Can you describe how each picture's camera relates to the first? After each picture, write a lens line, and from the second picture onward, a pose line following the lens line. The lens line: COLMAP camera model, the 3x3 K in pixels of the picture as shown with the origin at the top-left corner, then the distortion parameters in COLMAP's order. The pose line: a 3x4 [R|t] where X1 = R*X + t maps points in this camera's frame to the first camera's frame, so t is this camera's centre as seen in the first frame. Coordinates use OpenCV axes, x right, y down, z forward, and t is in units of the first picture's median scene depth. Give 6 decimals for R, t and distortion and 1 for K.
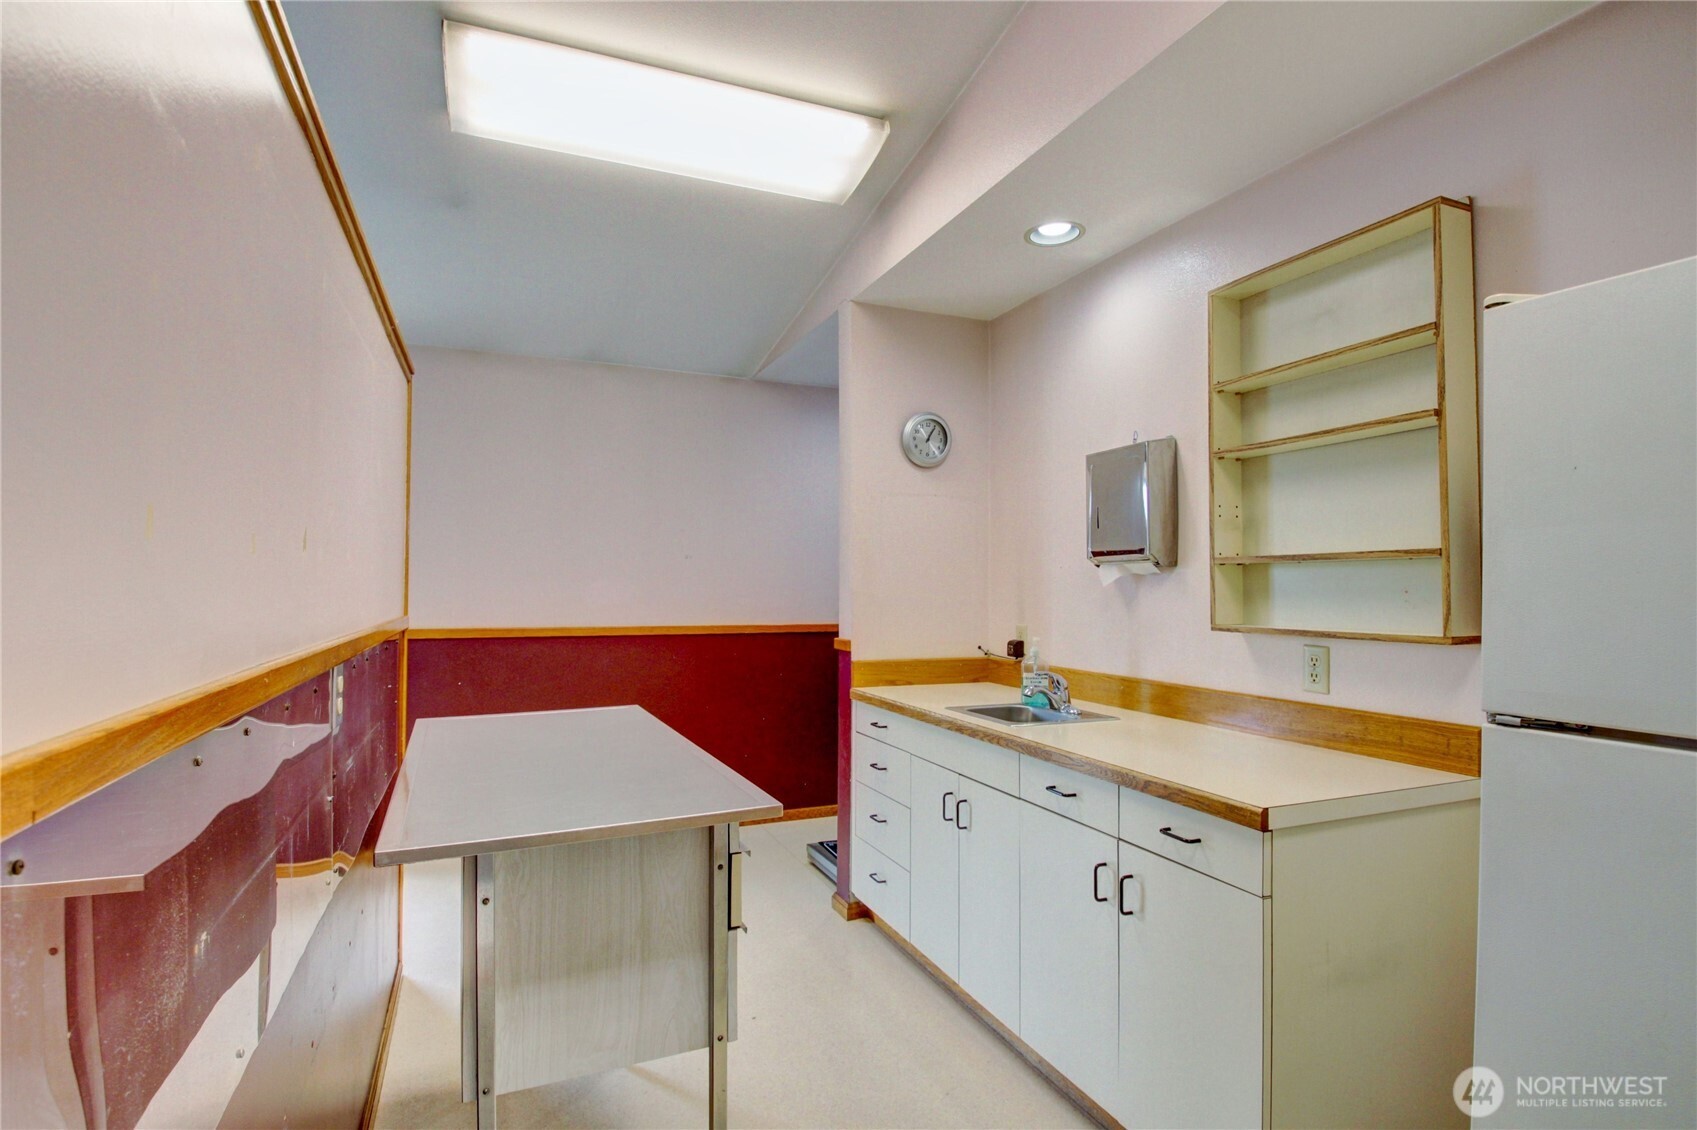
lens RADIAL K [[831.9, 0, 835.6], [0, 831.9, 561.5], [0, 0, 1]] dist [-0.022670, -0.000908]
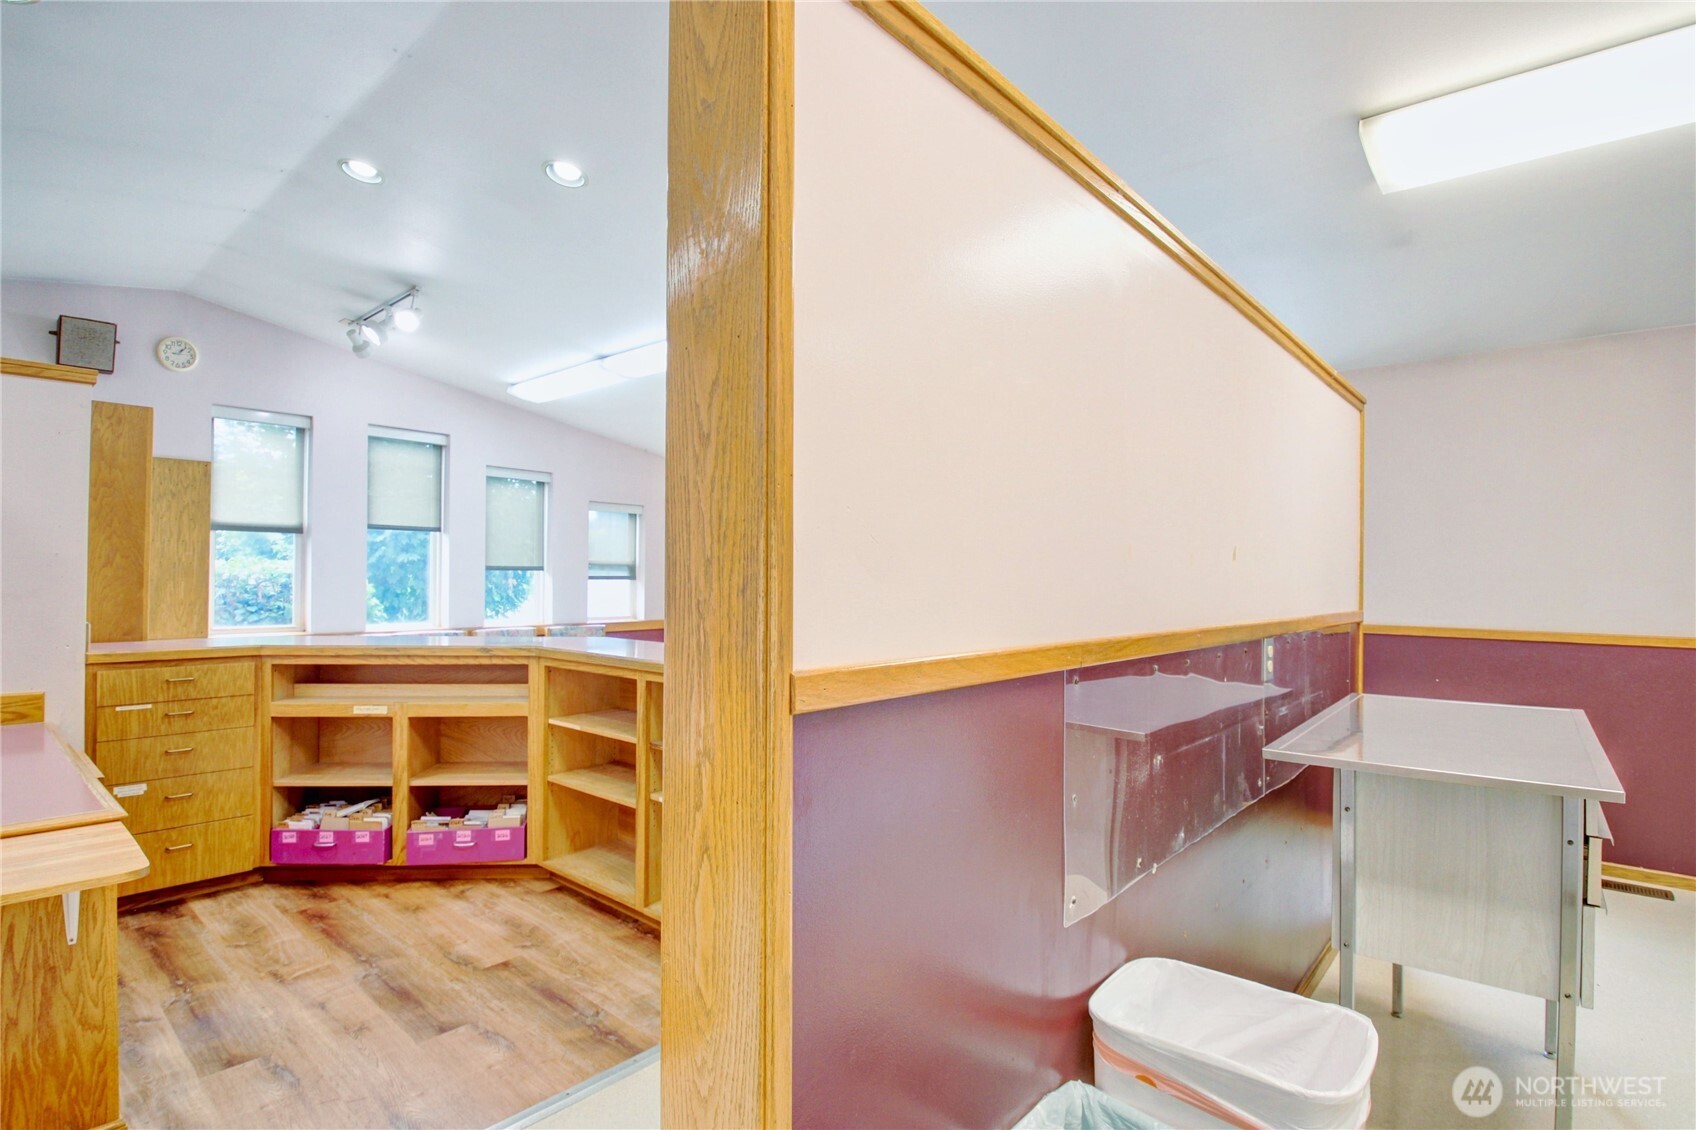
lens RADIAL K [[831.4, 0, 835.4], [0, 831.4, 570.0], [0, 0, 1]] dist [-0.022670, -0.000908]
pose [[0.423156, -0.007124, -0.906029, 0.394538], [0.013553, 0.999907, -0.001532, -0.002505], [0.905956, -0.011631, 0.423213, -0.307481]]
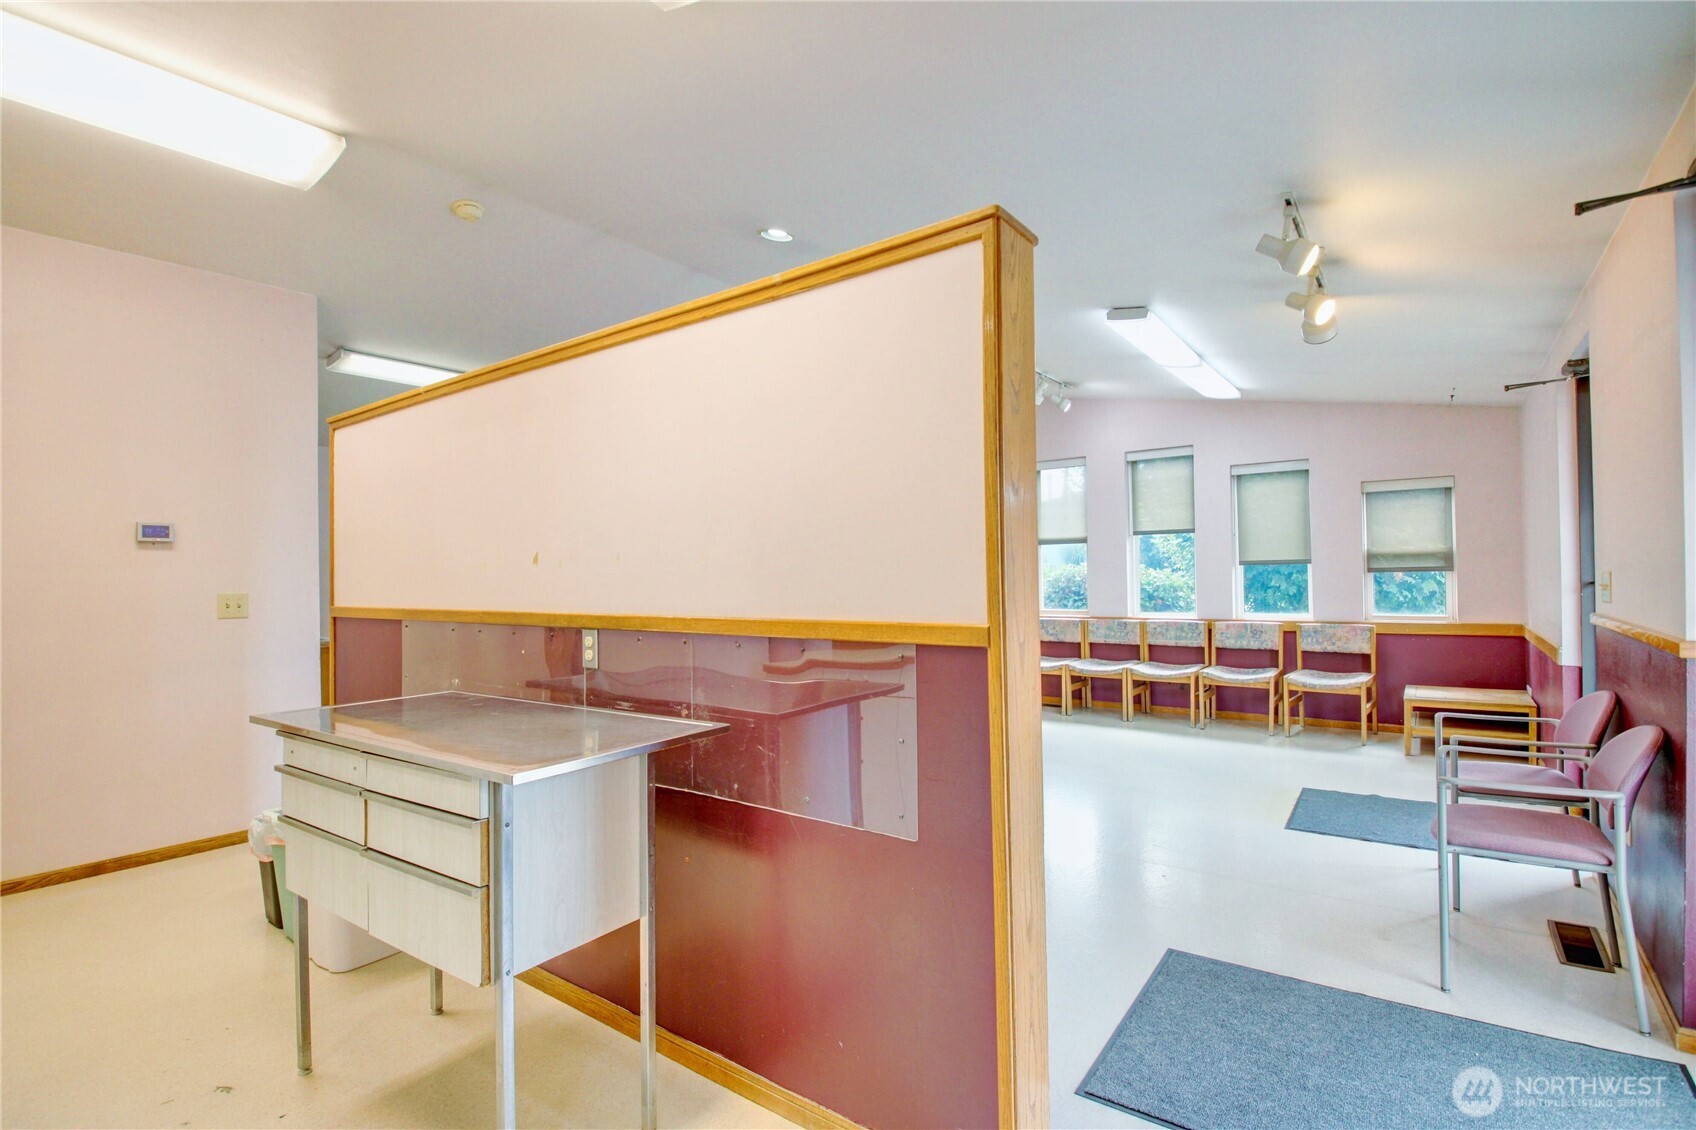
lens RADIAL K [[816.5, 0, 844.9], [0, 816.5, 565.4], [0, 0, 1]] dist [-0.002662, -0.000204]
pose [[-0.854399, 0.001499, -0.519615, -0.216066], [0.023543, 0.999081, -0.035829, 0.072183], [0.519083, -0.042846, -0.853649, 2.596342]]
